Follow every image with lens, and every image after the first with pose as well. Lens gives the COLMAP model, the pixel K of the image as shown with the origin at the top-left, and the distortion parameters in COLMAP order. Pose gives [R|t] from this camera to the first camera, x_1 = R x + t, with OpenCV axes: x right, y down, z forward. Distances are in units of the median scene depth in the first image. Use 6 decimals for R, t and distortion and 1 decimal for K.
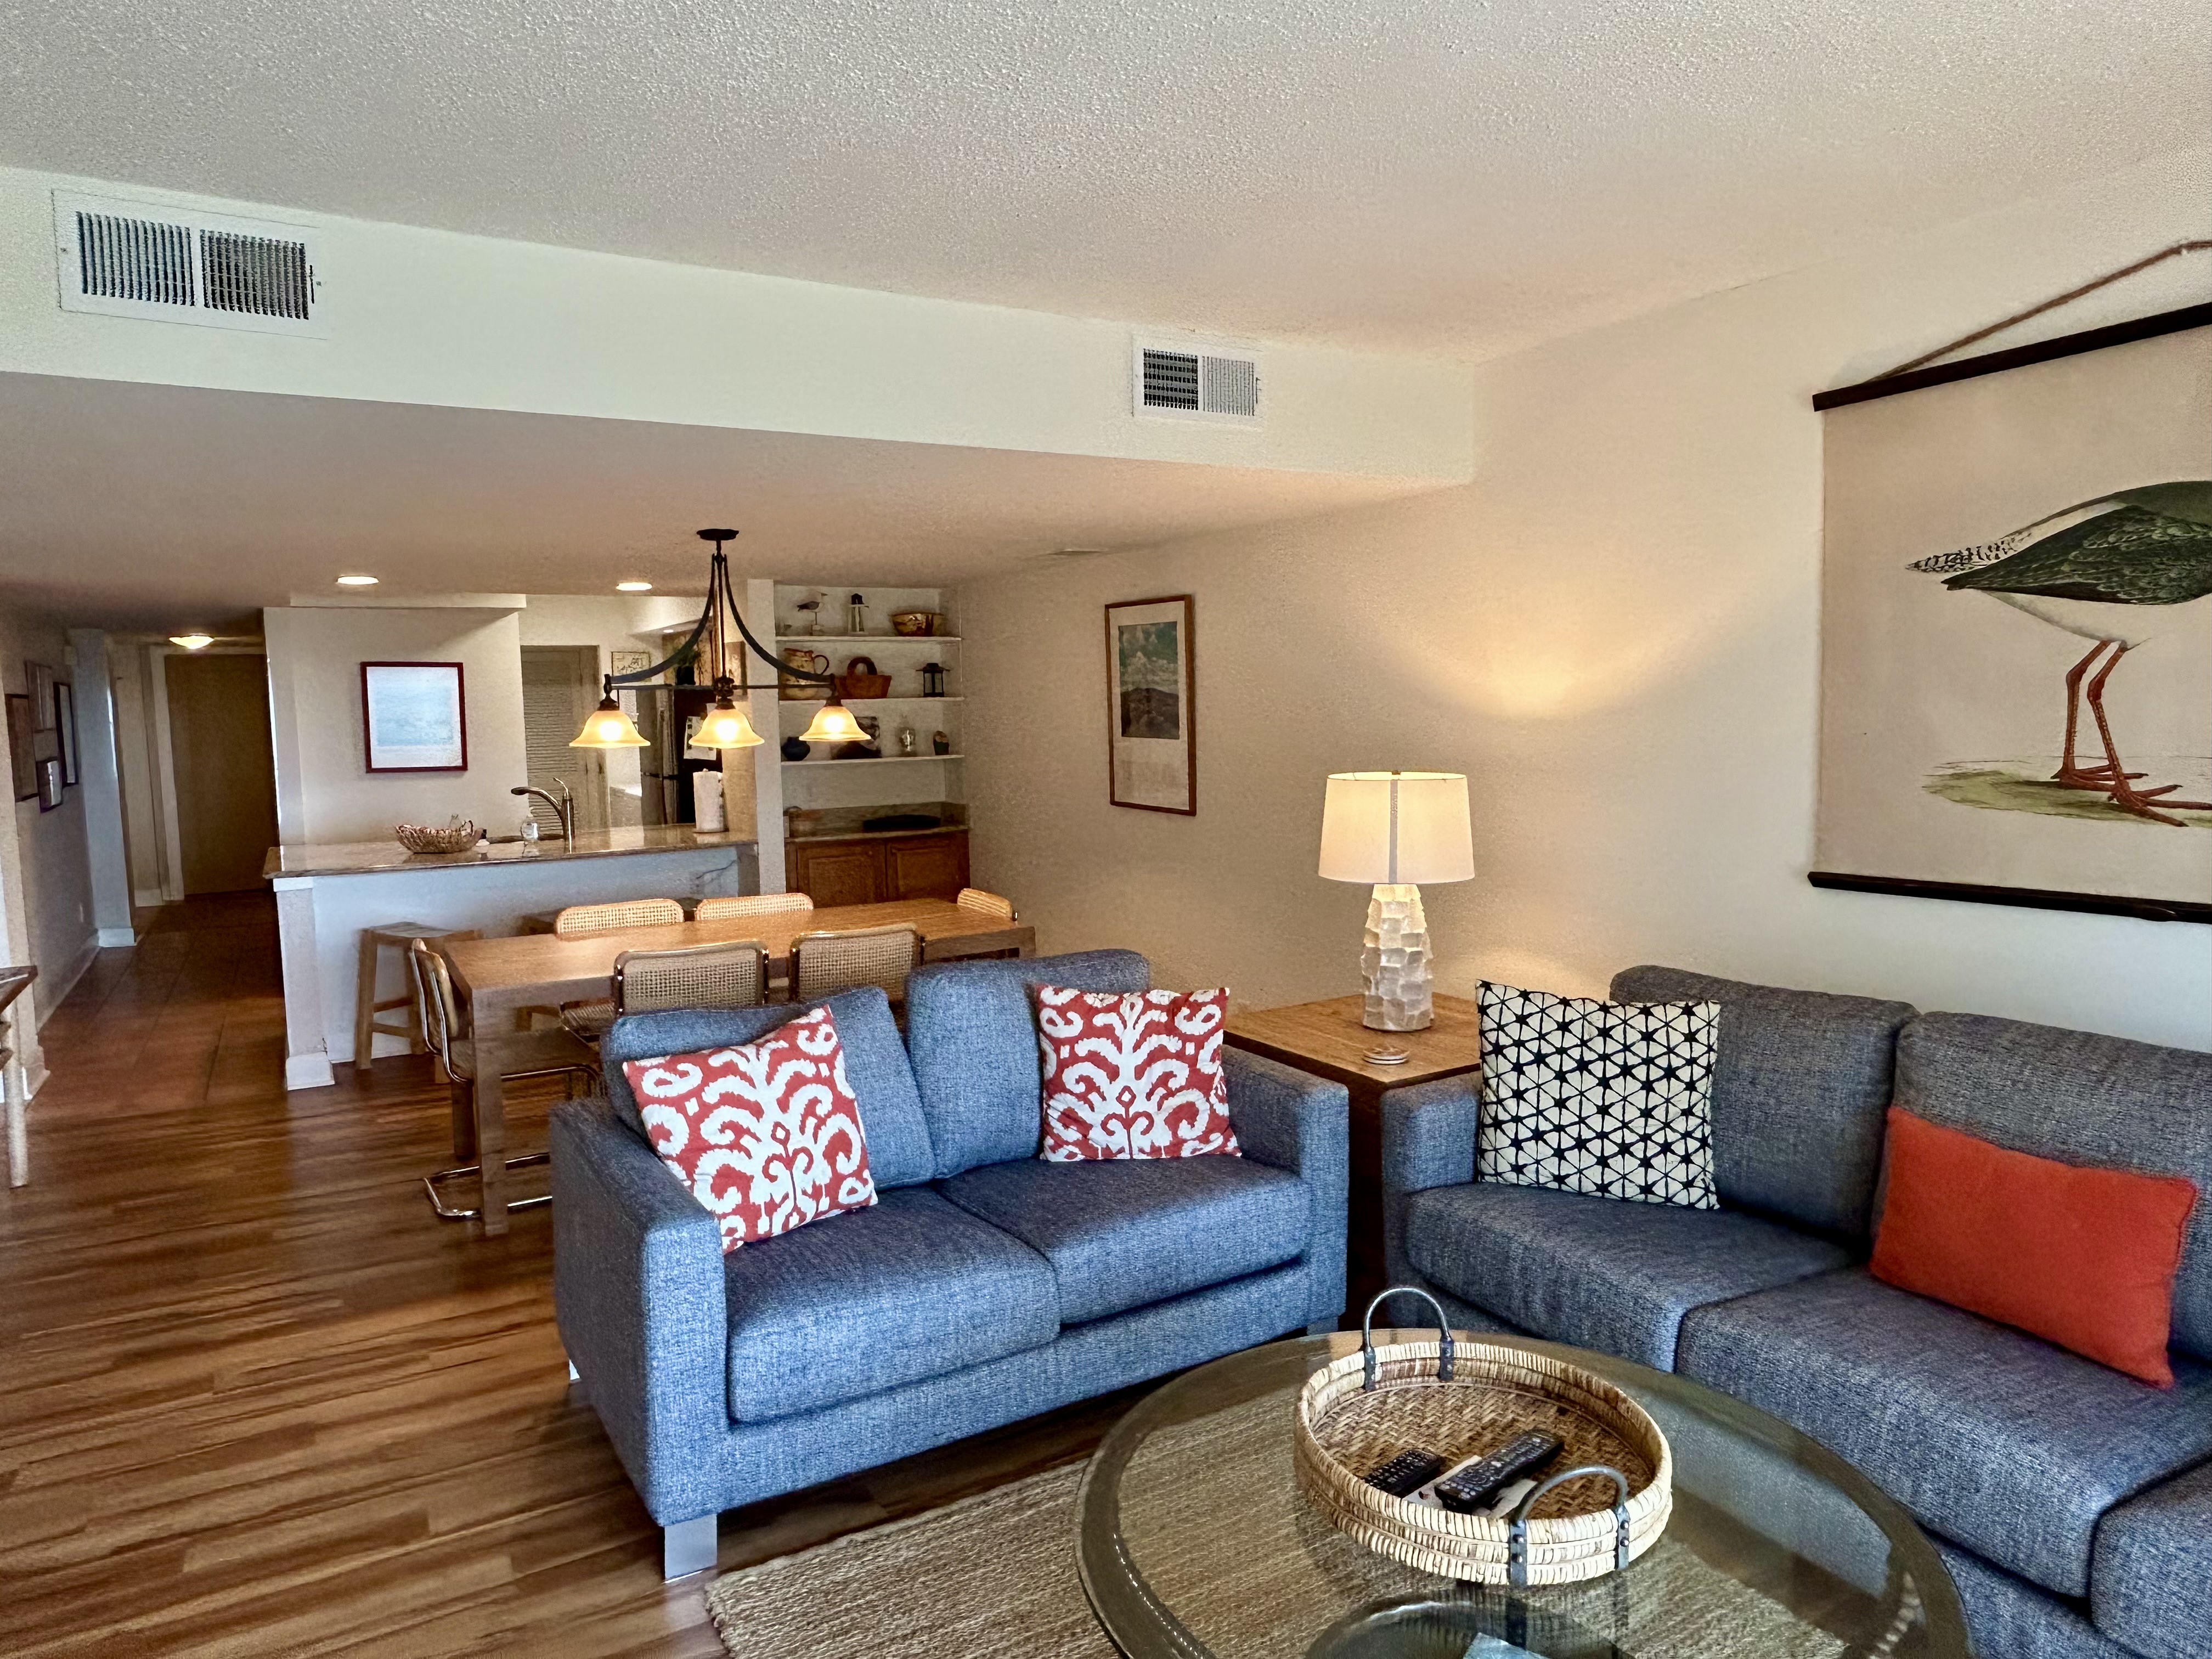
lens RADIAL K [[1386.3, 0, 1101.6], [0, 1386.3, 830.1], [0, 0, 1]] dist [-0.001763, -0.002853]
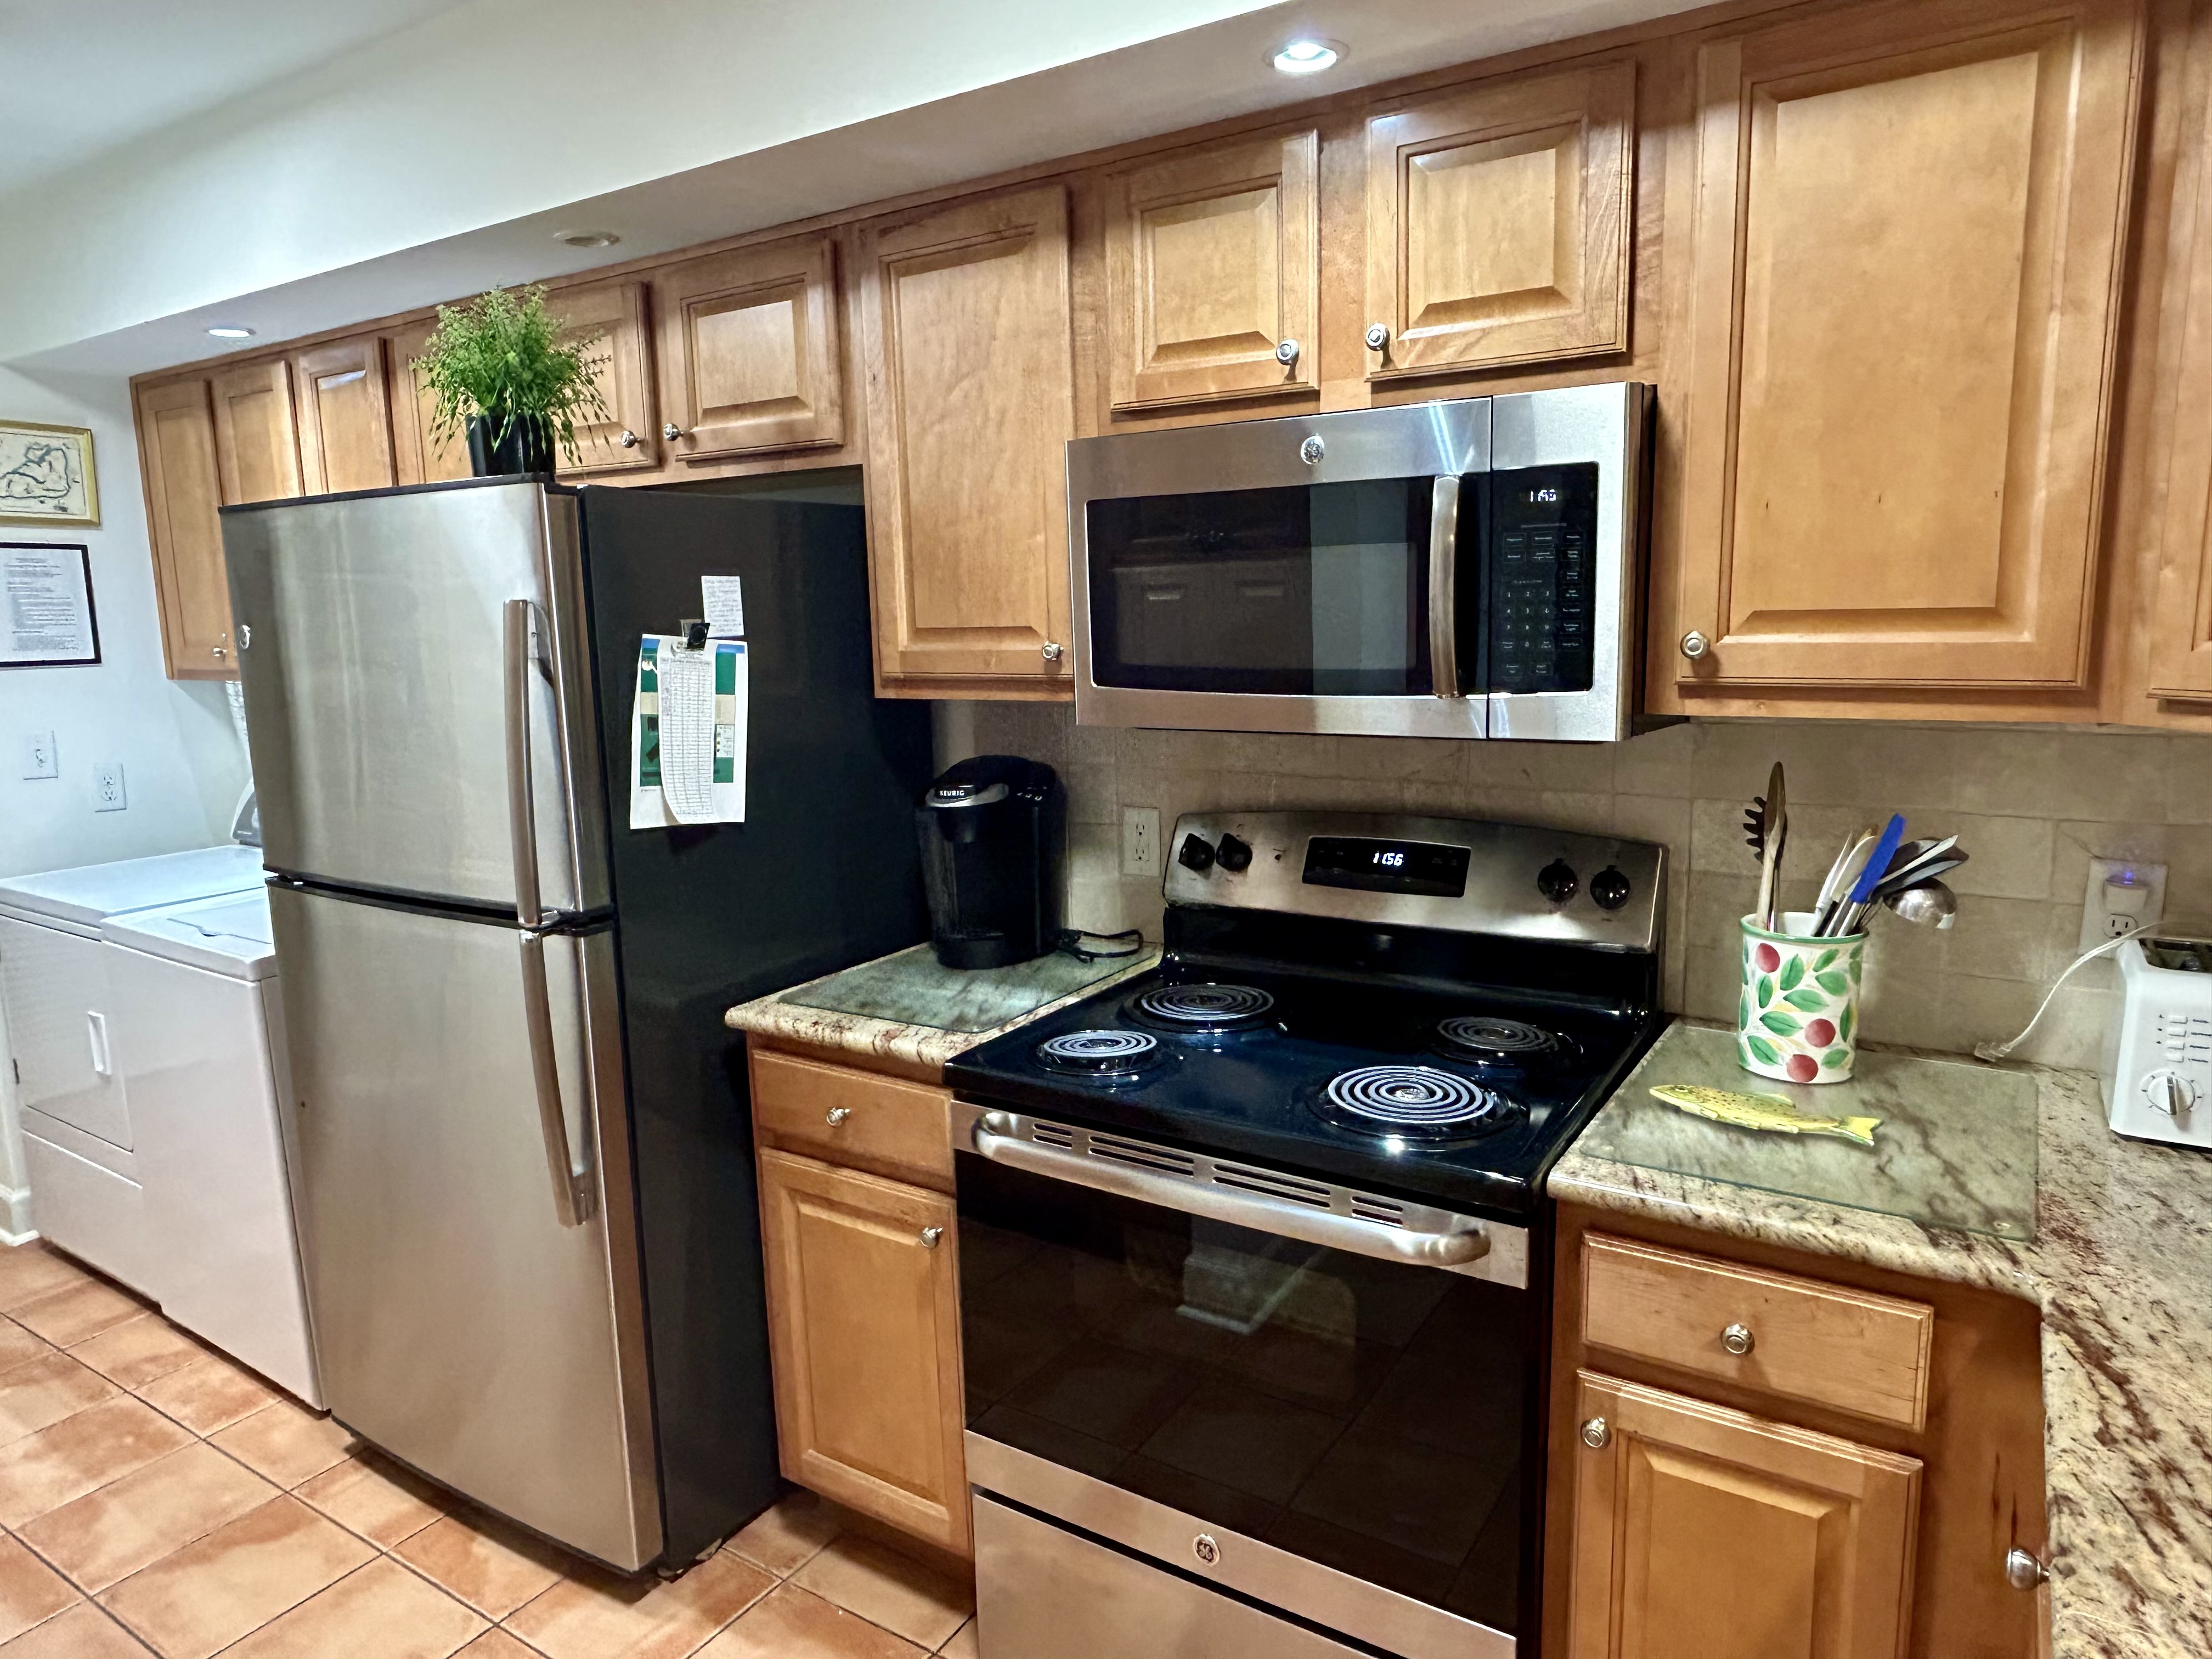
lens RADIAL K [[1386.3, 0, 1088.8], [0, 1386.3, 825.1], [0, 0, 1]] dist [-0.001763, -0.002853]
pose [[0.896342, -0.070097, 0.437787, -0.948135], [0.046420, 0.996833, 0.064568, -0.180423], [-0.440927, -0.037553, 0.896757, 2.212288]]
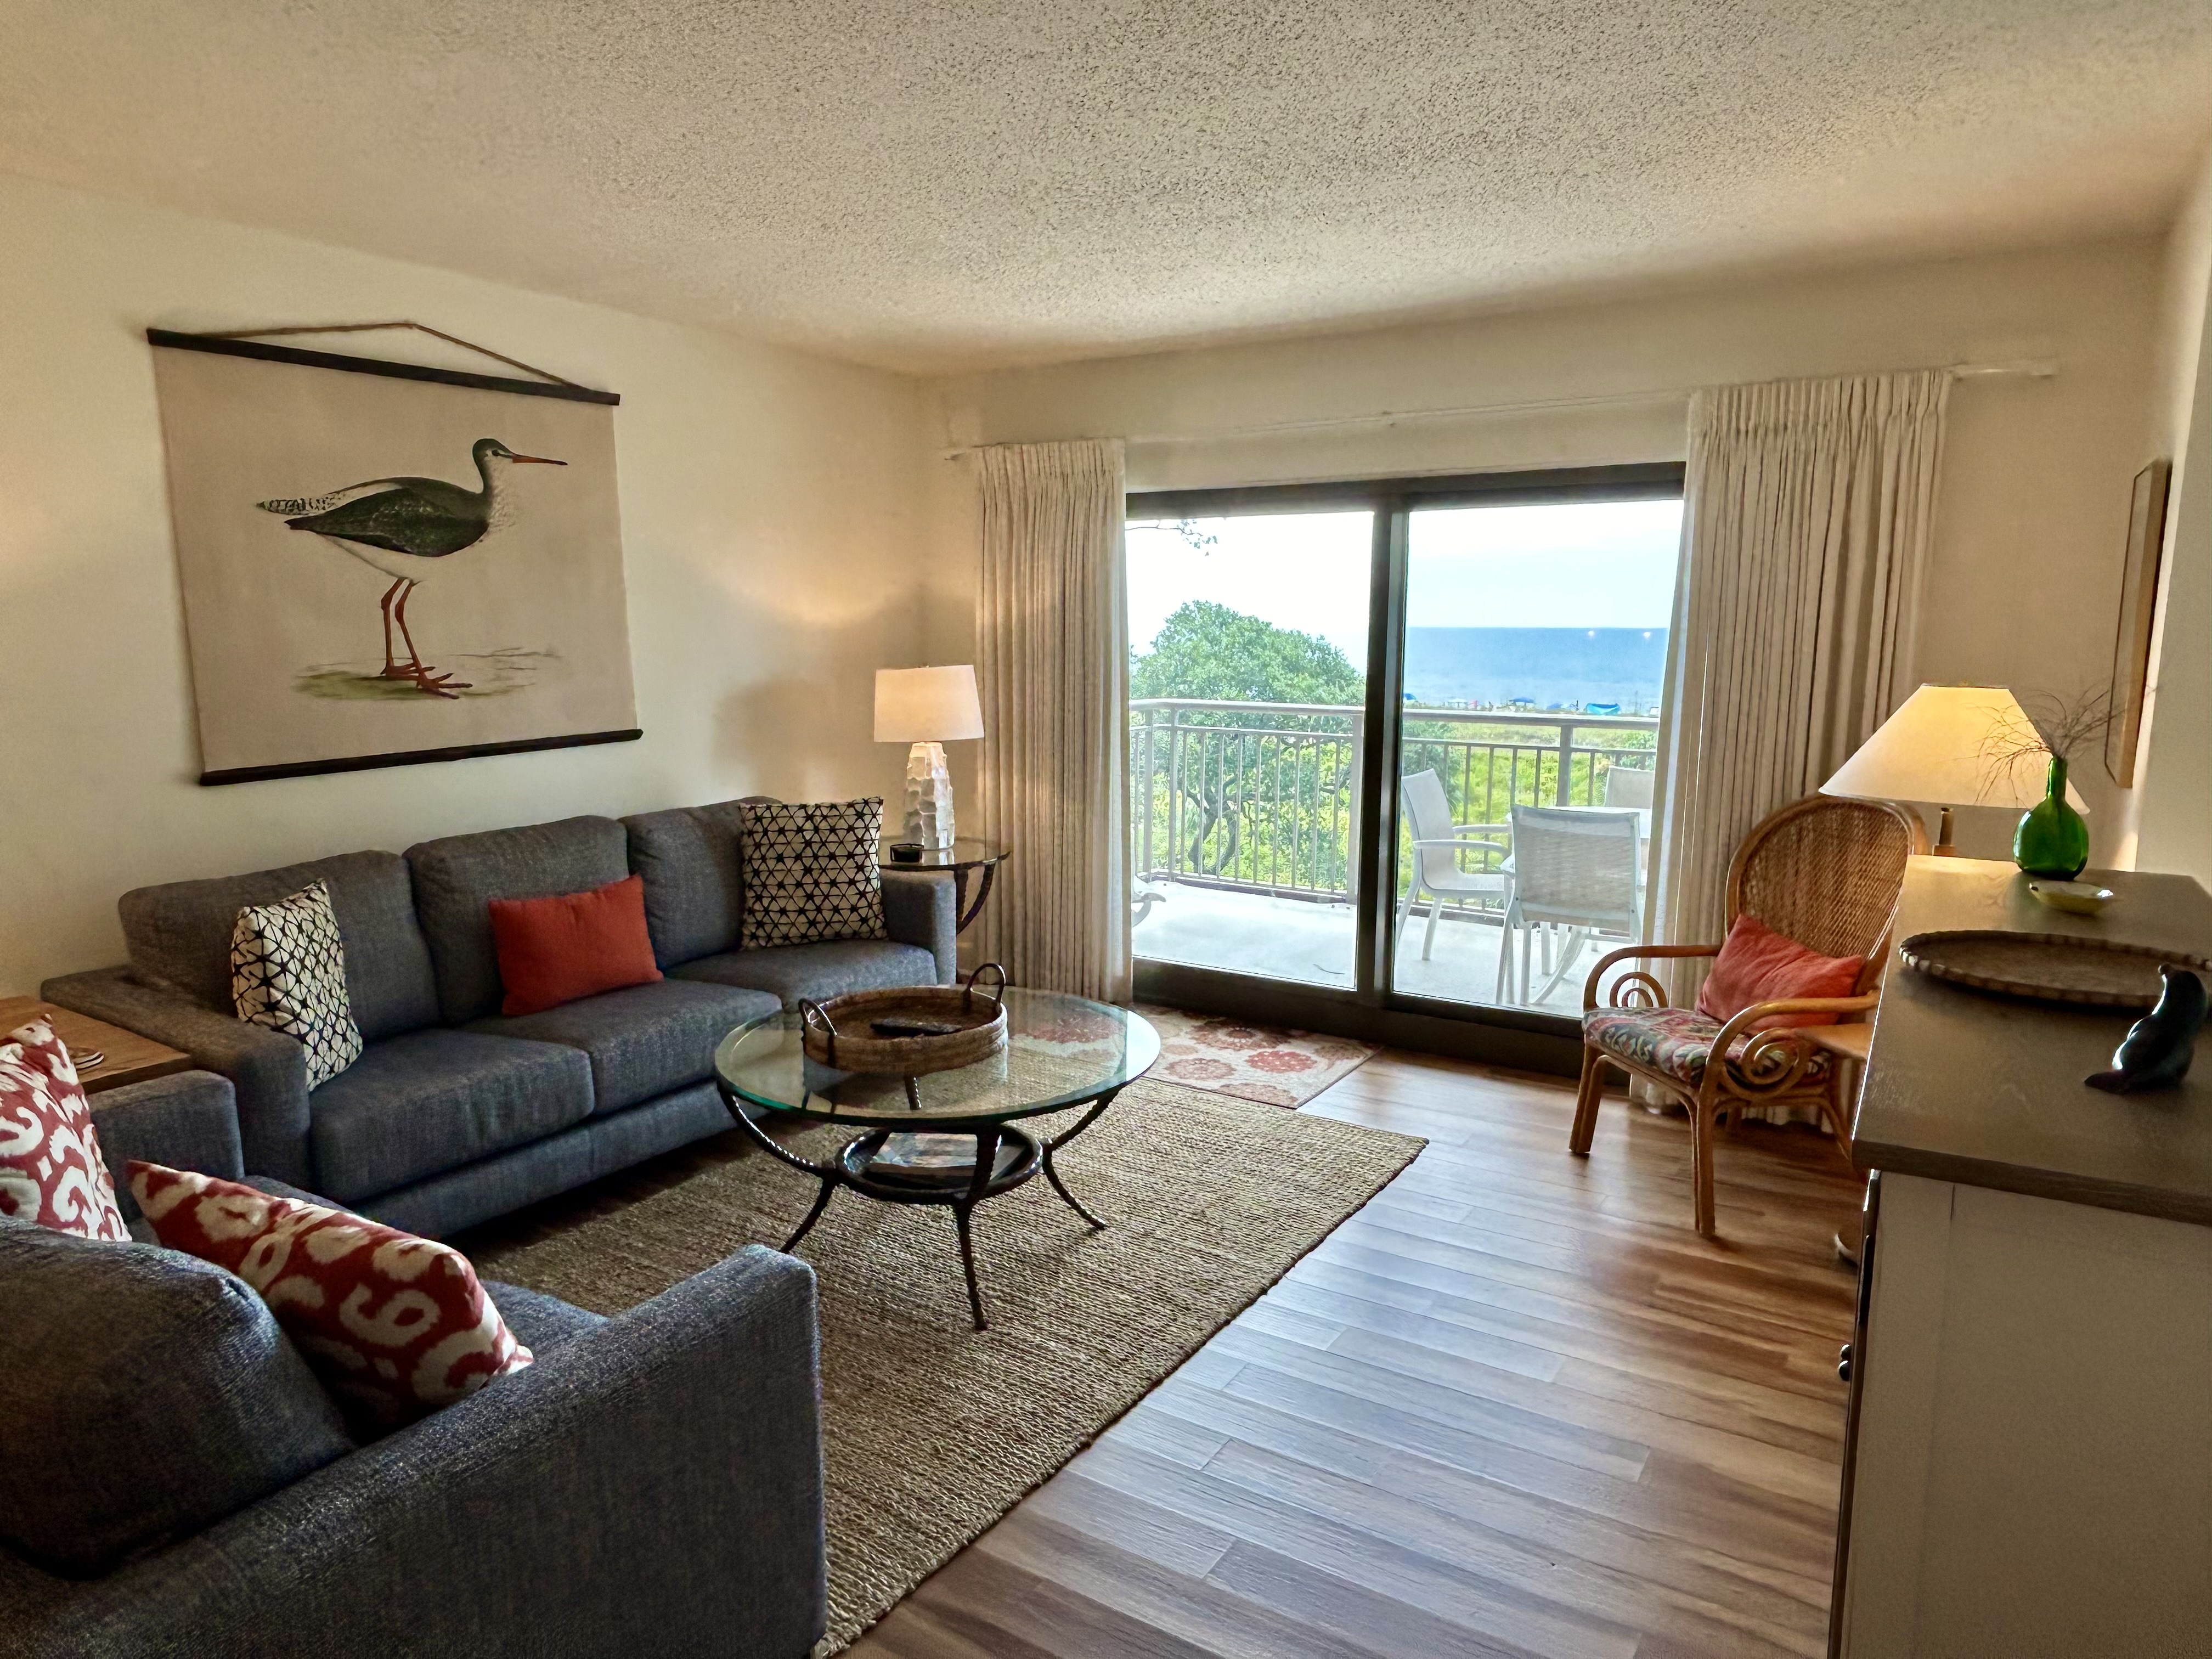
lens RADIAL K [[1386.3, 0, 1106.7], [0, 1386.3, 840.7], [0, 0, 1]] dist [-0.001763, -0.002853]
pose [[-0.446384, -0.120007, 0.886758, -0.786933], [0.089519, 0.980007, 0.177689, -0.047370], [-0.890353, 0.158699, -0.426716, 0.827157]]
